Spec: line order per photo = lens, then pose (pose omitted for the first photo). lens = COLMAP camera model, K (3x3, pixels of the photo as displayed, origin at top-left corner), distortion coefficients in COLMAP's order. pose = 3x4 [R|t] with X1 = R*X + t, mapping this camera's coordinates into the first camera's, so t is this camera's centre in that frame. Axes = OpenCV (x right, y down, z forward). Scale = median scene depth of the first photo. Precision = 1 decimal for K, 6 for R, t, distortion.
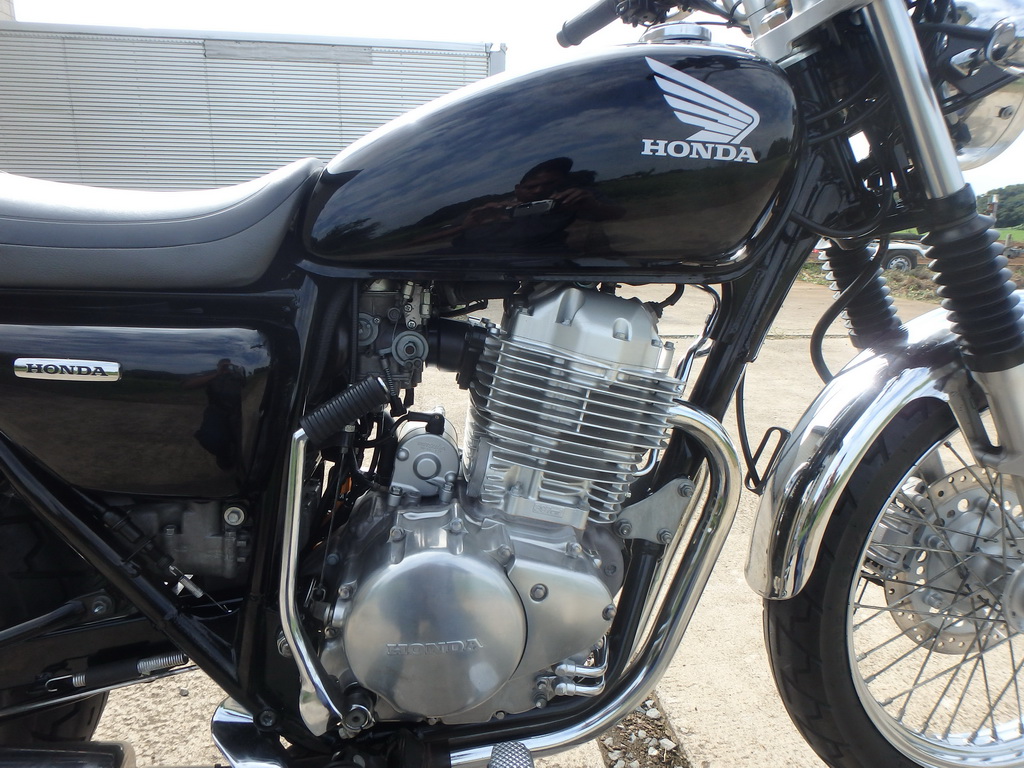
lens RADIAL K [[633.5, 0, 510.4], [0, 633.5, 365.1], [0, 0, 1]] dist [-0.001689, -0.000107]
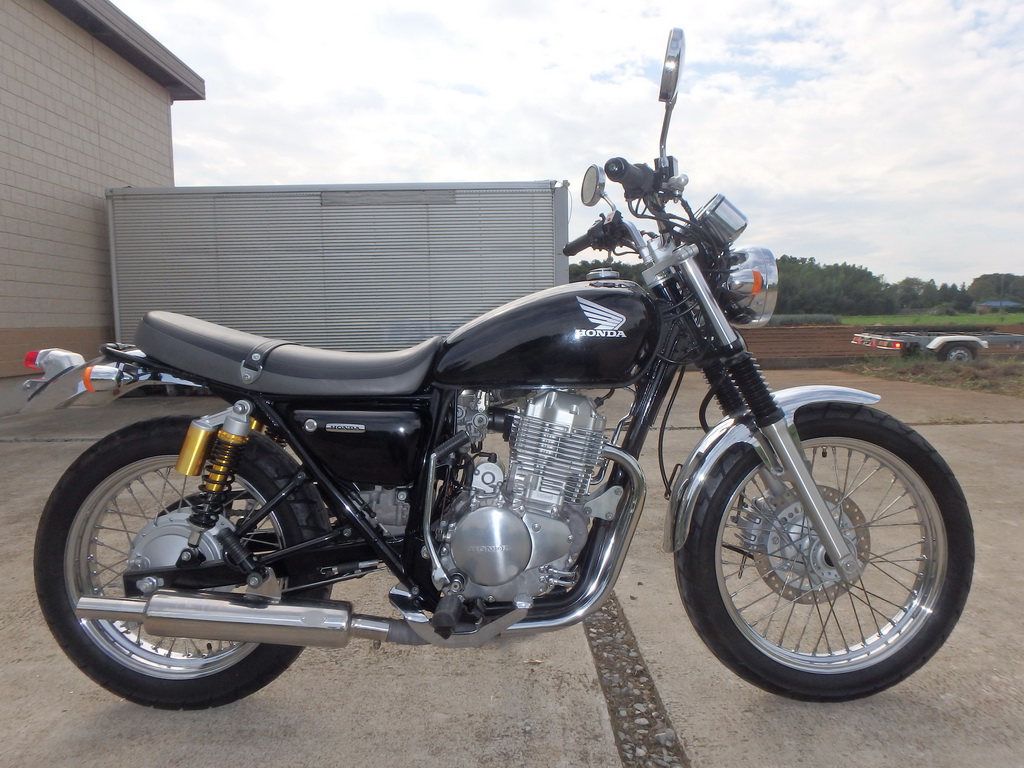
lens RADIAL K [[631.5, 0, 519.6], [0, 631.5, 375.6], [0, 0, 1]] dist [-0.051050, 0.023310]
pose [[0.994042, -0.023329, -0.106474, 0.203114], [0.008303, 0.990196, -0.139436, 0.118933], [0.108683, 0.137721, 0.984490, -1.097742]]
